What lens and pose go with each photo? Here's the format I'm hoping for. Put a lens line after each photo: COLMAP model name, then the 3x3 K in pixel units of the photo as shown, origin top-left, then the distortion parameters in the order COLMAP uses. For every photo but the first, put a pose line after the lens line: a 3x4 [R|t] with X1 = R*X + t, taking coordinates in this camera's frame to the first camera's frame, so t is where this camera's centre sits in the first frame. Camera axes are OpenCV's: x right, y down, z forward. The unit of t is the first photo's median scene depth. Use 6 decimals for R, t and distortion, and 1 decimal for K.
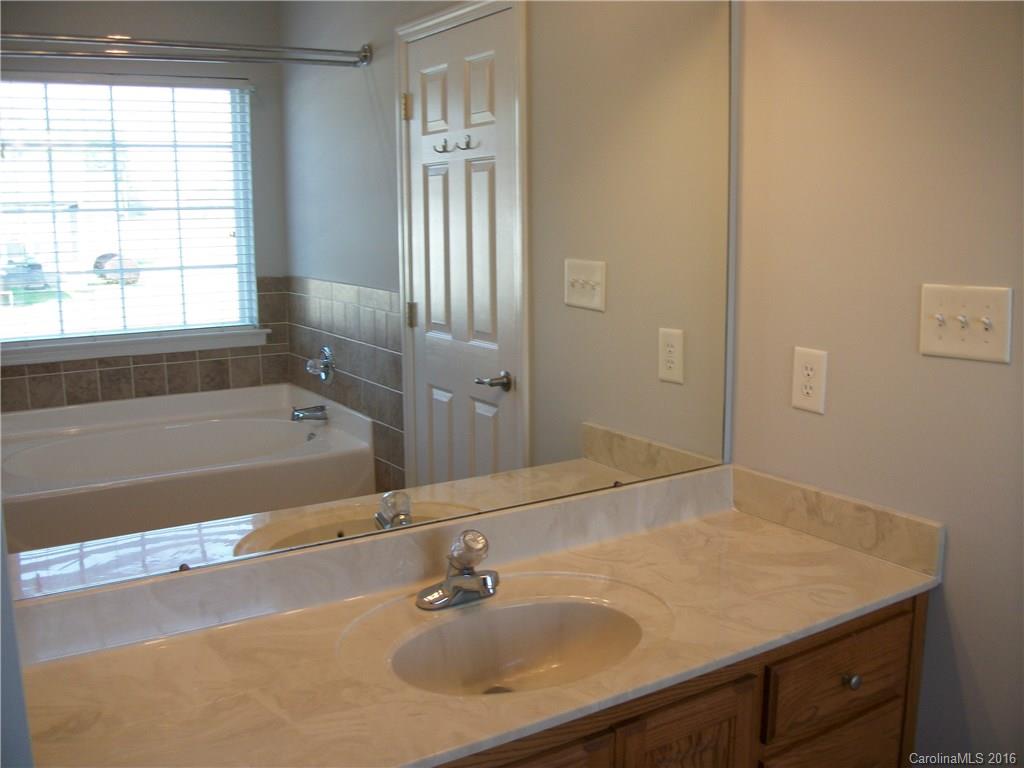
lens RADIAL K [[979.5, 0, 512.0], [0, 979.5, 384.0], [0, 0, 1]] dist [-0.135193, 0.035704]
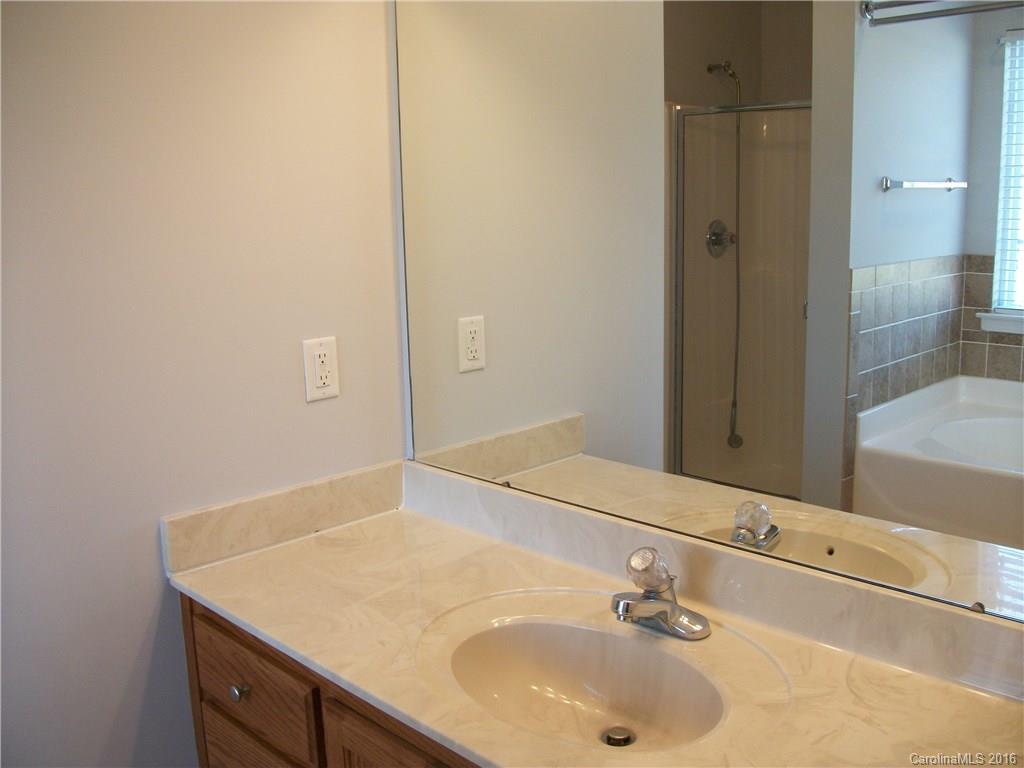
lens RADIAL K [[979.5, 0, 512.0], [0, 979.5, 384.0], [0, 0, 1]] dist [-0.135193, 0.035704]
pose [[0.207101, 0.182004, -0.961241, 0.709898], [-0.147320, 0.977141, 0.153274, -0.097763], [0.967164, 0.109866, 0.229179, 0.670774]]
